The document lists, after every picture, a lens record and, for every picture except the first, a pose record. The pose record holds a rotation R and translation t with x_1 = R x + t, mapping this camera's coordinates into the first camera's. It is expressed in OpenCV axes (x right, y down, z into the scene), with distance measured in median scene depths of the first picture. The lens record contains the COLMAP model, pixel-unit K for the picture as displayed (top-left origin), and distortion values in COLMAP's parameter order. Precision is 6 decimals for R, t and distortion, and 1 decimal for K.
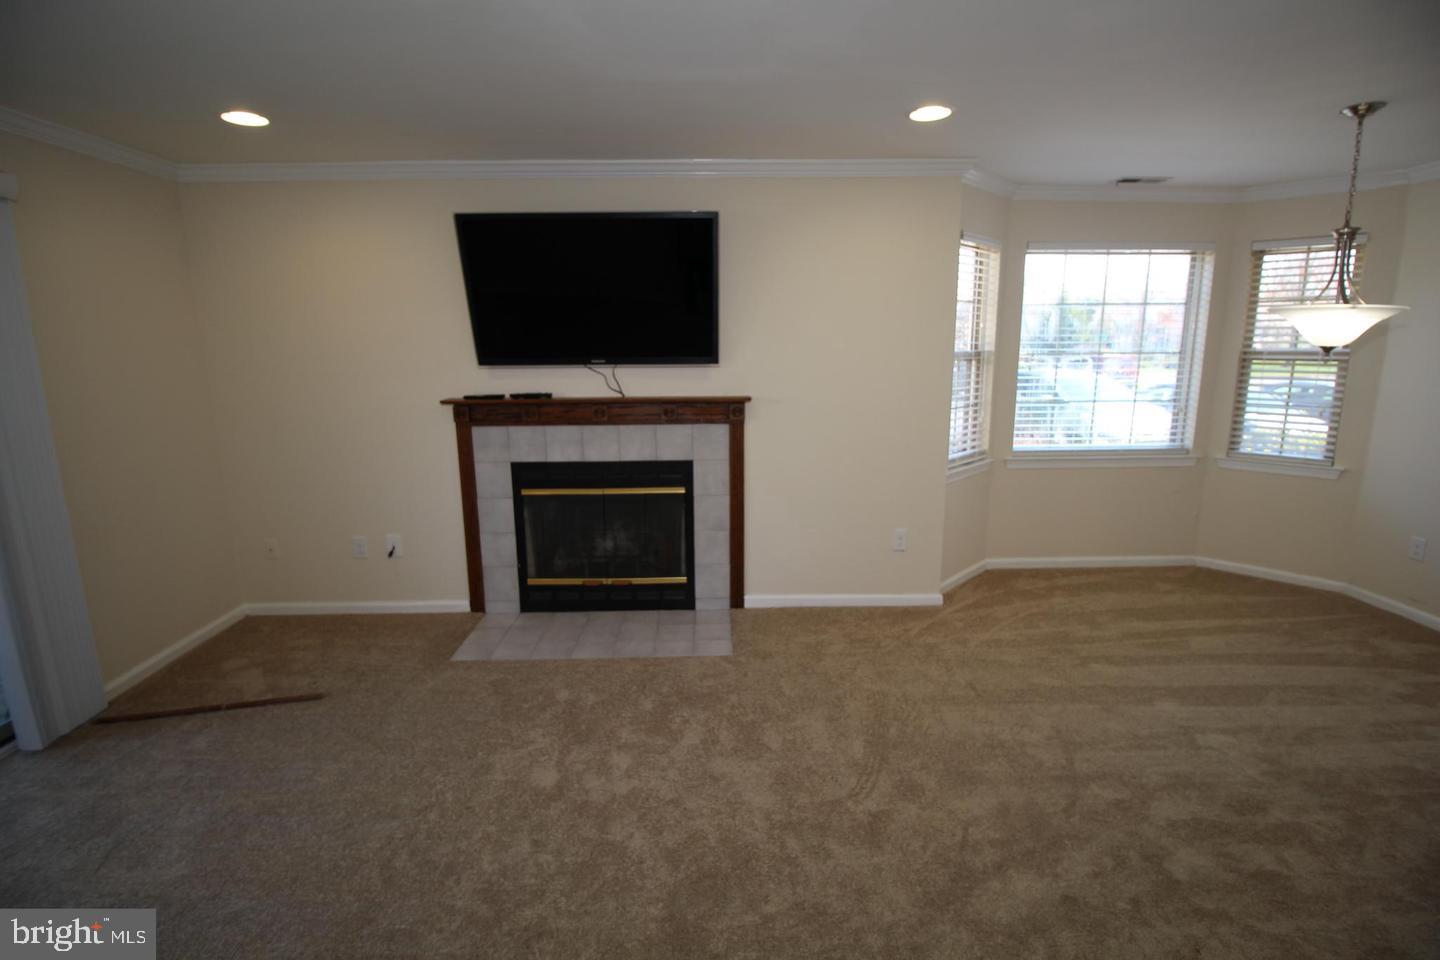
lens RADIAL K [[665.2, 0, 714.9], [0, 665.2, 475.5], [0, 0, 1]] dist [-0.000661, -0.012105]
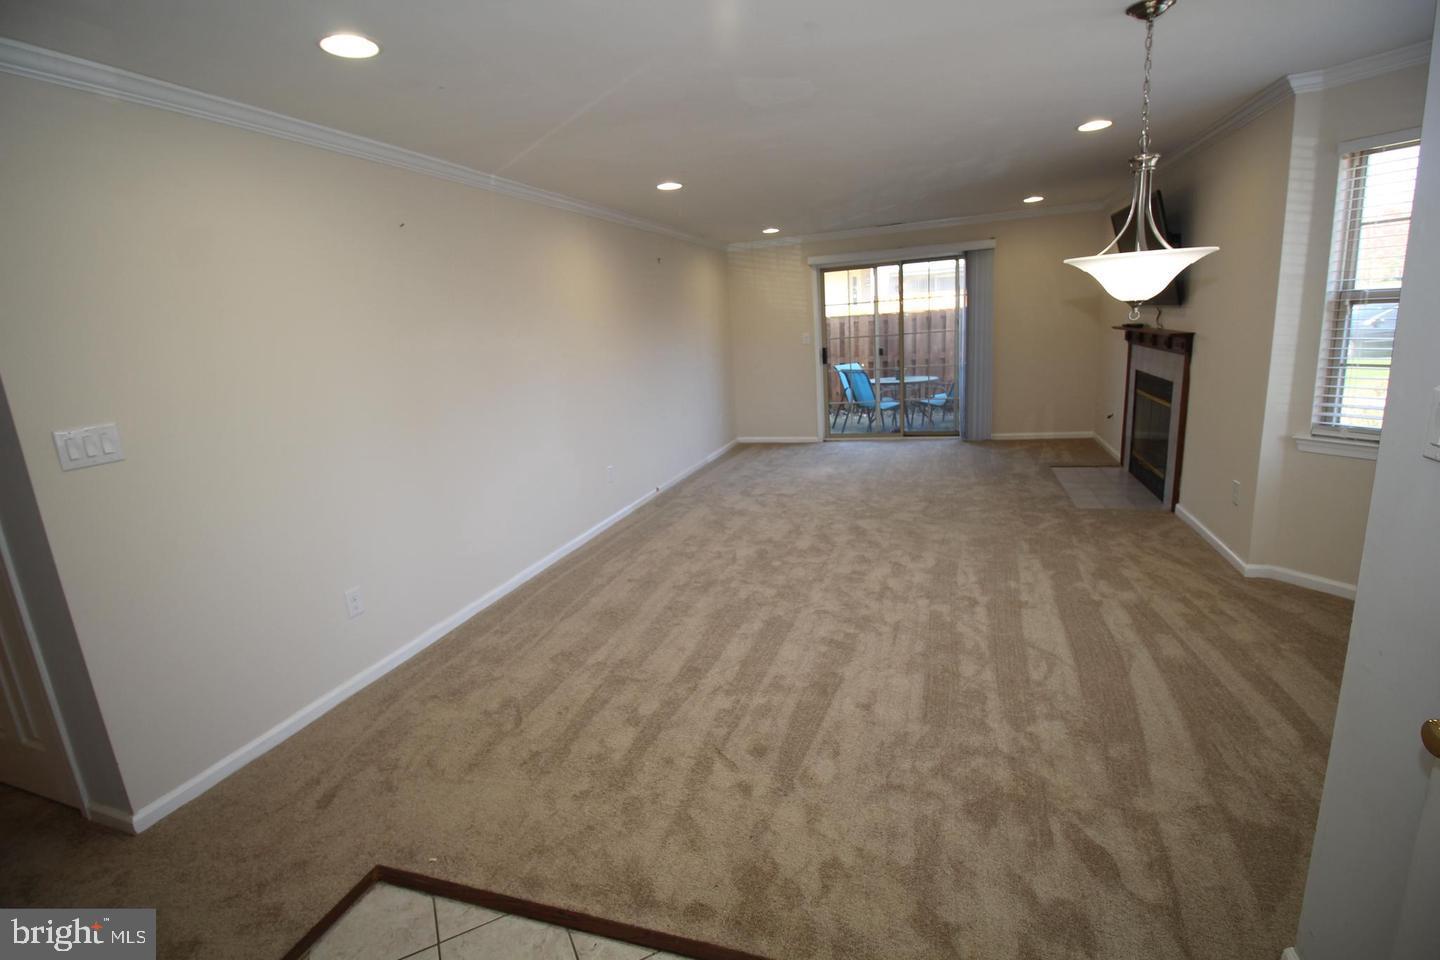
lens RADIAL K [[665.2, 0, 714.9], [0, 665.2, 475.5], [0, 0, 1]] dist [-0.000661, -0.012105]
pose [[-0.334001, 0.243603, -0.910550, 1.453652], [-0.110686, 0.949206, 0.294546, -0.129898], [0.936051, 0.199164, -0.290072, 0.587770]]
